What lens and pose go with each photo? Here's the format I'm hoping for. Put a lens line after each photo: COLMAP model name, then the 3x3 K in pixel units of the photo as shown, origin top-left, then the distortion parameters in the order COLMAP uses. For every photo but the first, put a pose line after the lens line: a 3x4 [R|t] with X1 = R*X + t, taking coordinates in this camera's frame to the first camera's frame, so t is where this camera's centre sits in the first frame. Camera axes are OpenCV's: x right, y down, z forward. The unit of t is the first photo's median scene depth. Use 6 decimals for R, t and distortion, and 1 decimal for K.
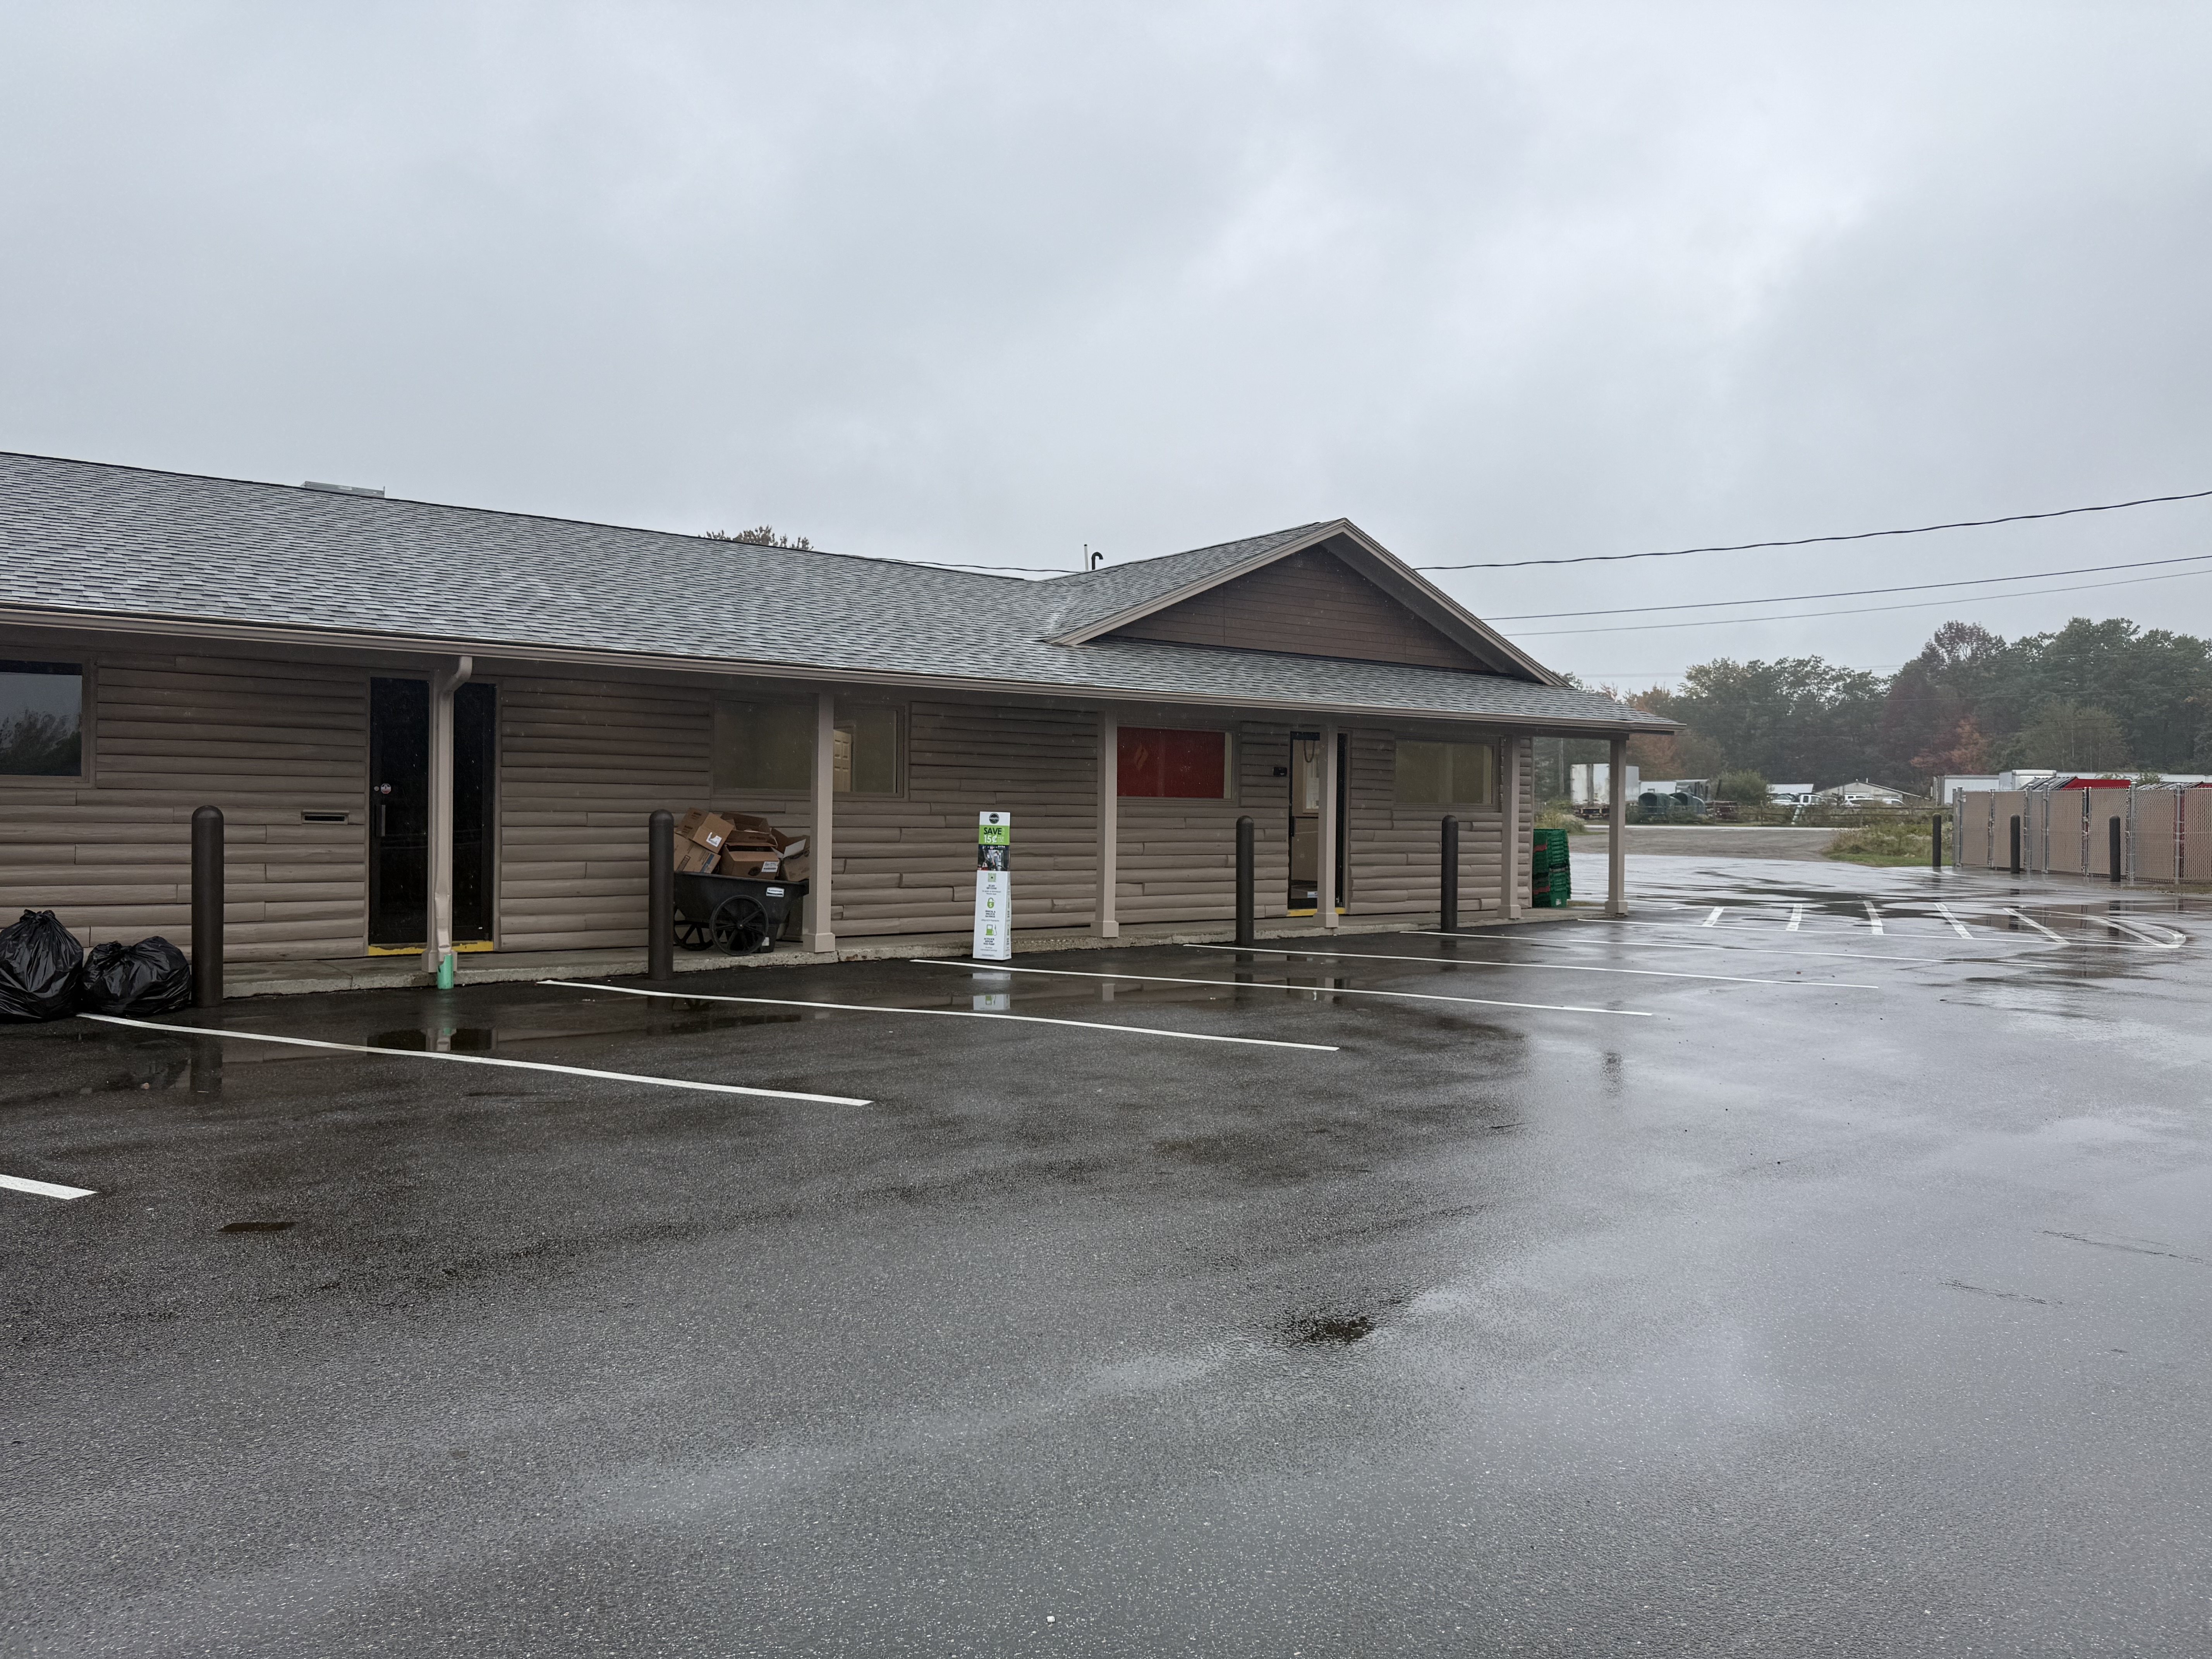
lens RADIAL K [[1562.1, 0, 1101.4], [0, 1562.1, 828.2], [0, 0, 1]] dist [0.045609, -0.027457]
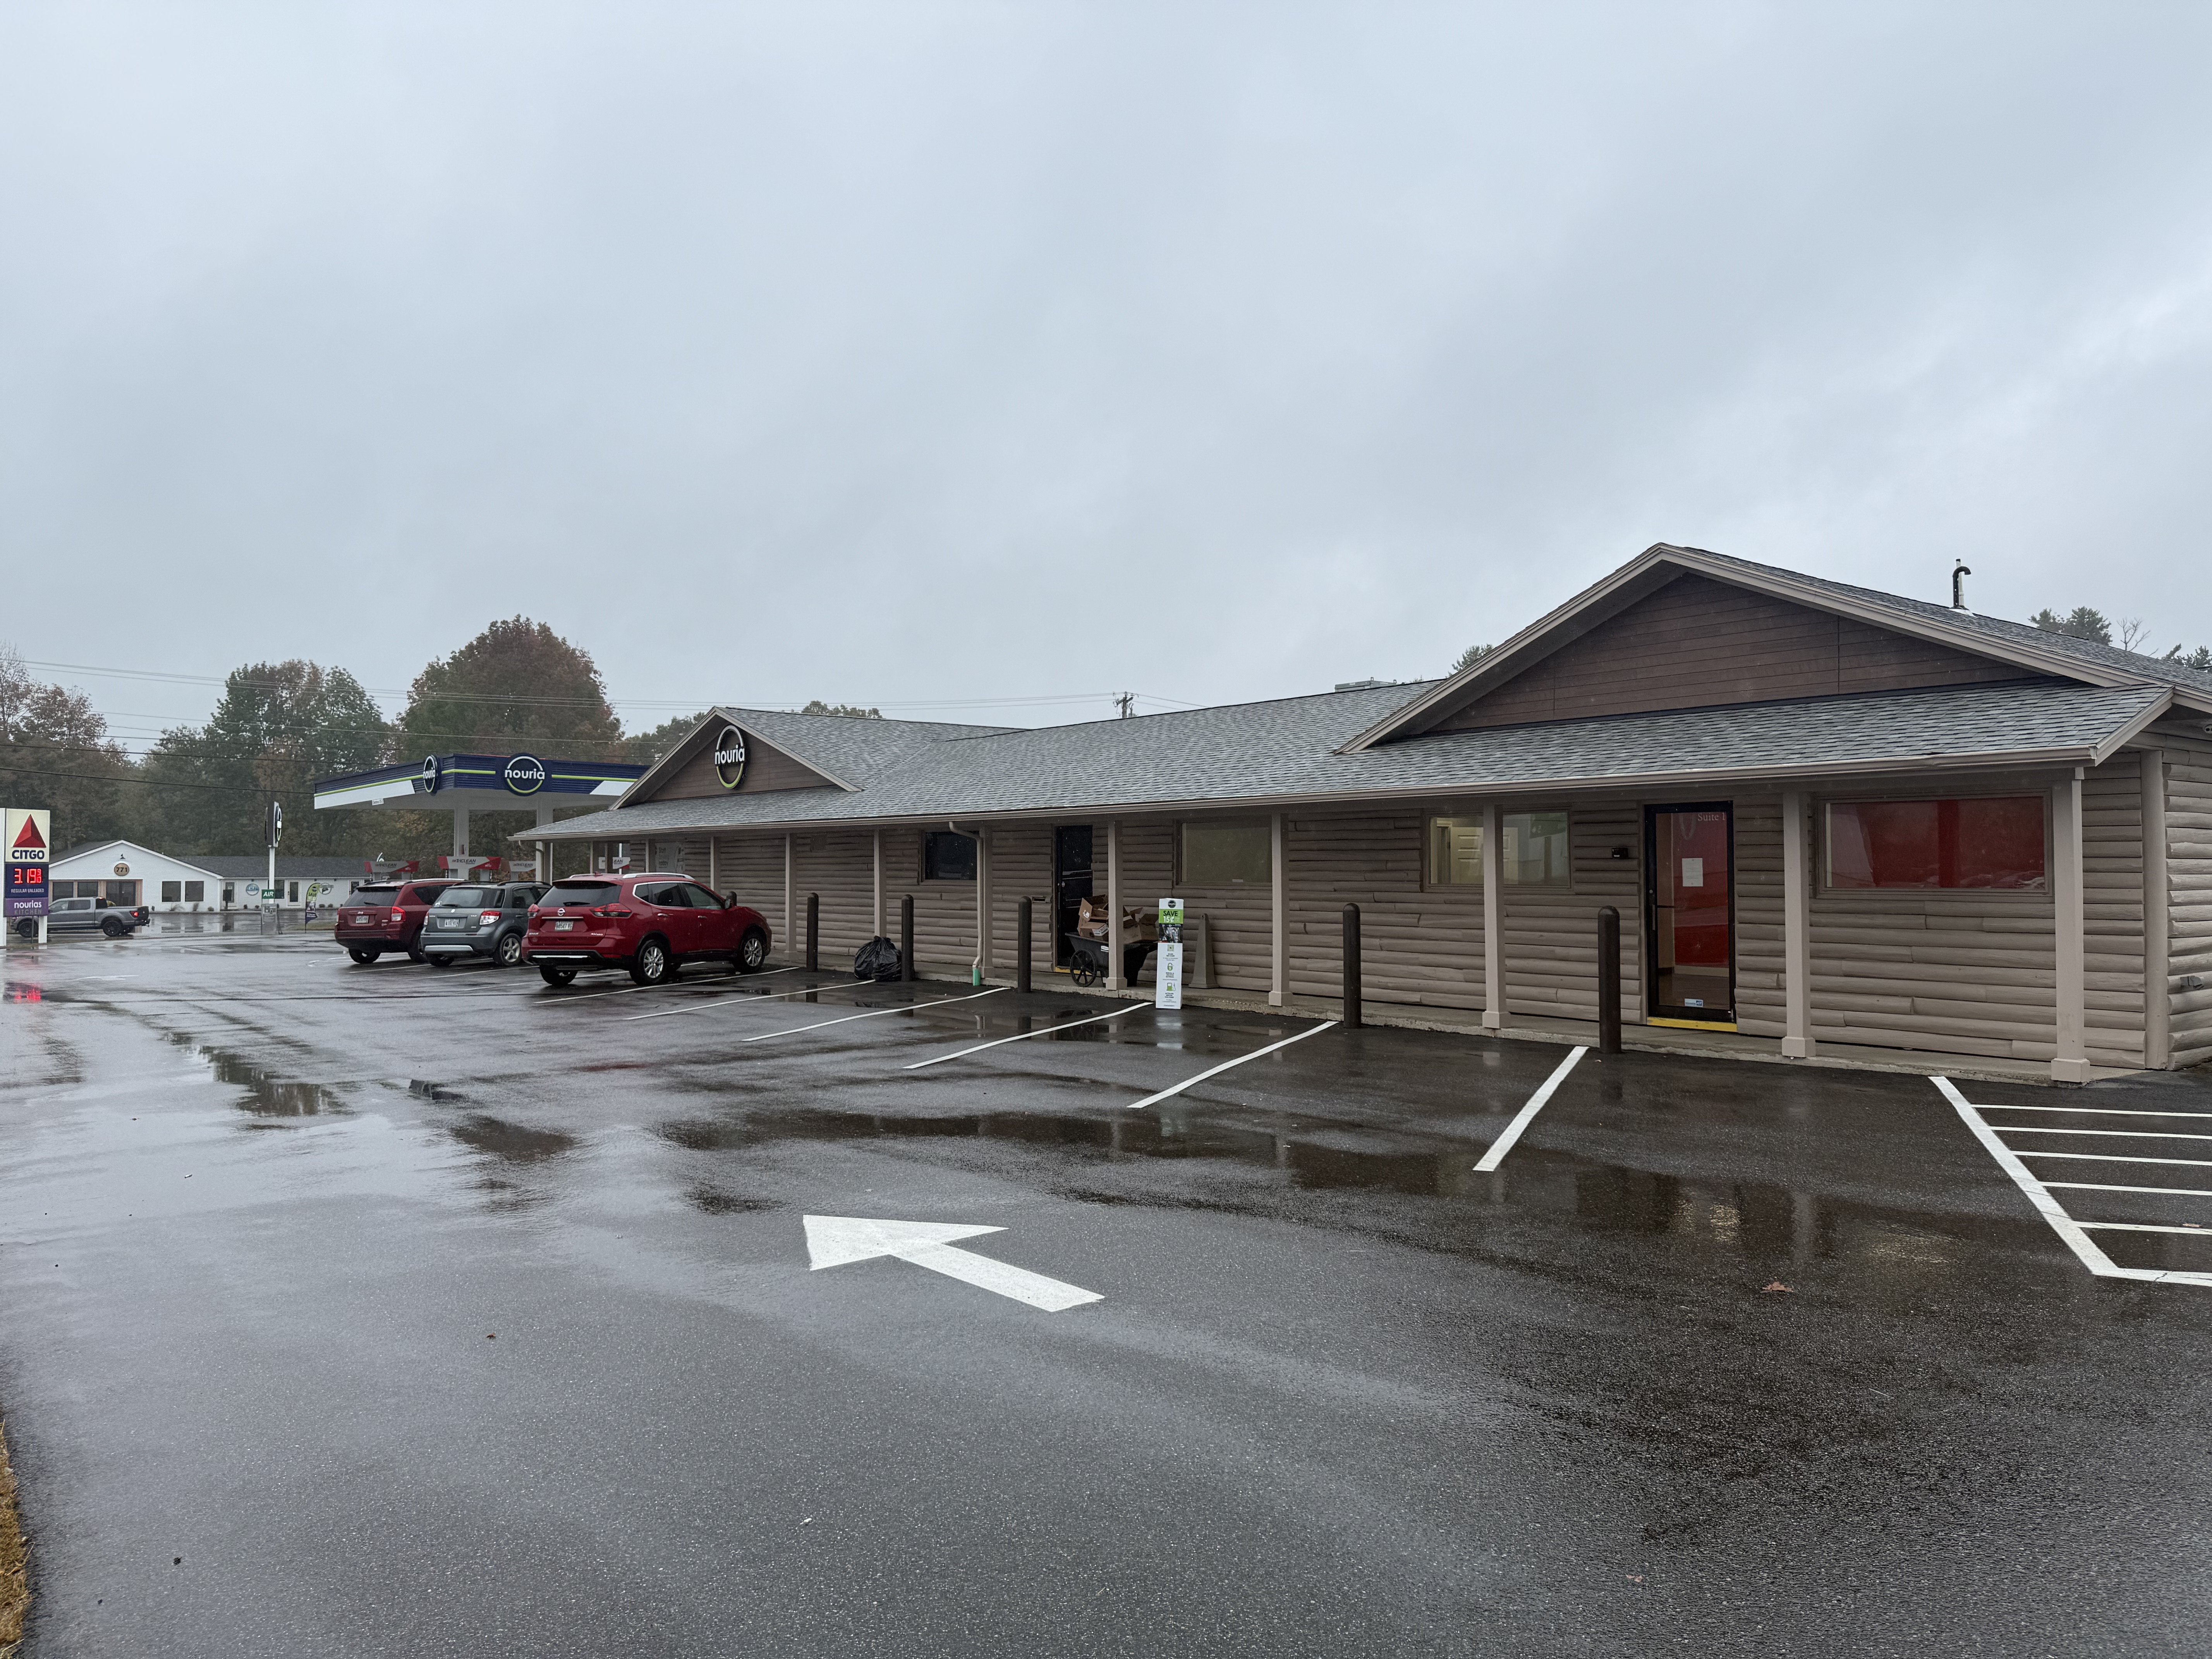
lens RADIAL K [[1562.1, 0, 1117.2], [0, 1562.1, 827.2], [0, 0, 1]] dist [0.045609, -0.027457]
pose [[0.043396, -0.054155, -0.997589, 1.176168], [-0.018677, 0.998311, -0.055006, 0.002630], [0.998883, 0.021019, 0.042311, 0.837493]]
